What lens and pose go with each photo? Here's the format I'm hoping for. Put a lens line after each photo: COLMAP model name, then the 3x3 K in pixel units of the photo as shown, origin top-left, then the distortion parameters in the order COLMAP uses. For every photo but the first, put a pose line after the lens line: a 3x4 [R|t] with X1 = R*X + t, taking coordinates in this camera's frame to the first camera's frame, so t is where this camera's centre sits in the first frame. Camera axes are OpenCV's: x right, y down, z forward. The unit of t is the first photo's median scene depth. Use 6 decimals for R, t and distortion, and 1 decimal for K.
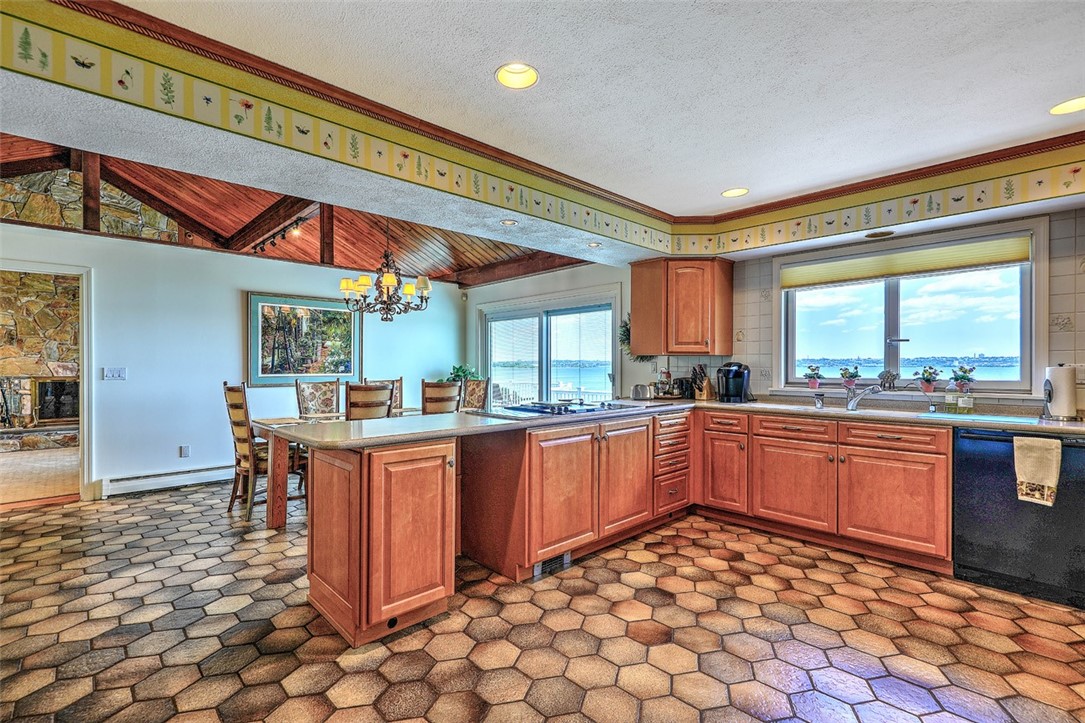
lens RADIAL K [[488.1, 0, 534.9], [0, 488.1, 362.6], [0, 0, 1]] dist [0.005703, -0.000346]
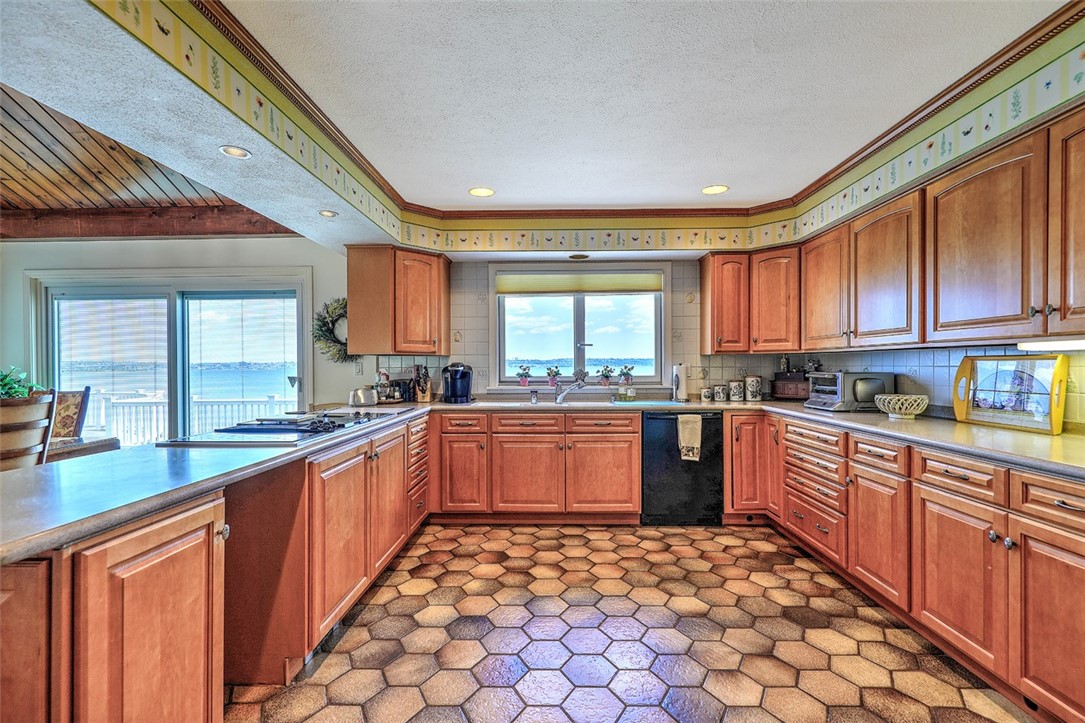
lens RADIAL K [[488.1, 0, 541.4], [0, 488.1, 365.0], [0, 0, 1]] dist [0.005703, -0.000346]
pose [[0.705263, -0.002589, 0.708941, -0.233358], [0.001310, 0.999996, 0.002348, 0.002917], [-0.708945, -0.000727, 0.705264, 0.232656]]
